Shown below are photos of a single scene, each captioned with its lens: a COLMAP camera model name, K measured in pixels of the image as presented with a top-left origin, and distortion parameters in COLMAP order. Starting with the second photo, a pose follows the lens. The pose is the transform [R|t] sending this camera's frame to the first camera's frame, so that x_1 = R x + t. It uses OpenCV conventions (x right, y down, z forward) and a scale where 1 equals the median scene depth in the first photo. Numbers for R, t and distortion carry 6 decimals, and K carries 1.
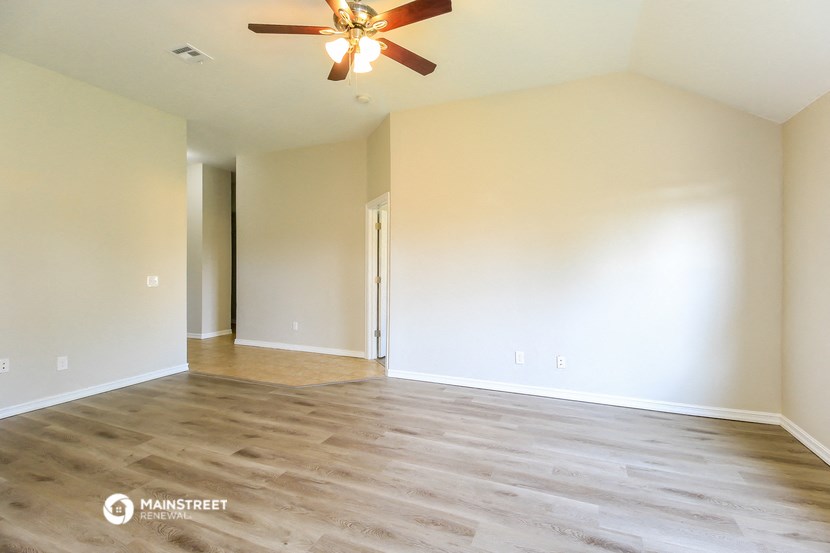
lens RADIAL K [[376.3, 0, 421.7], [0, 376.3, 275.0], [0, 0, 1]] dist [0.002010, -0.000242]
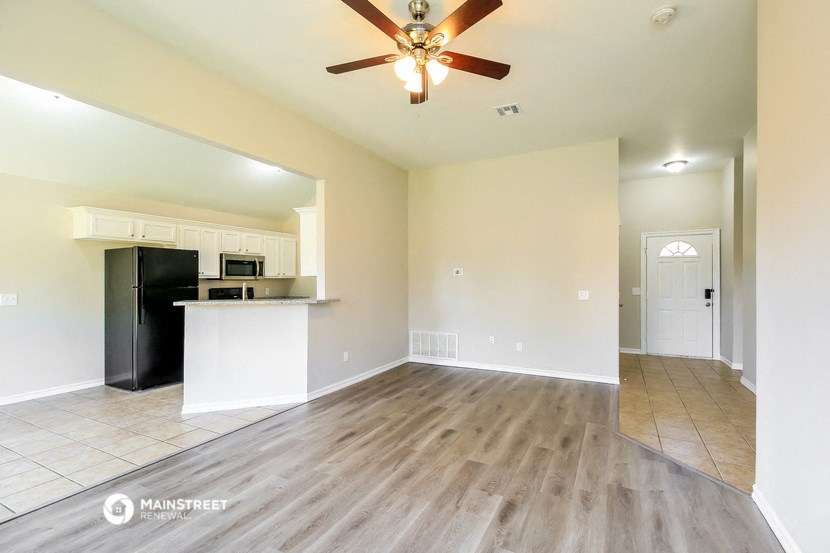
lens RADIAL K [[376.3, 0, 421.7], [0, 376.3, 275.0], [0, 0, 1]] dist [0.002010, -0.000242]
pose [[-0.073037, -0.016869, -0.997187, 0.699635], [-0.023701, 0.999604, -0.015174, -0.019569], [0.997048, 0.022526, -0.073408, 0.895781]]
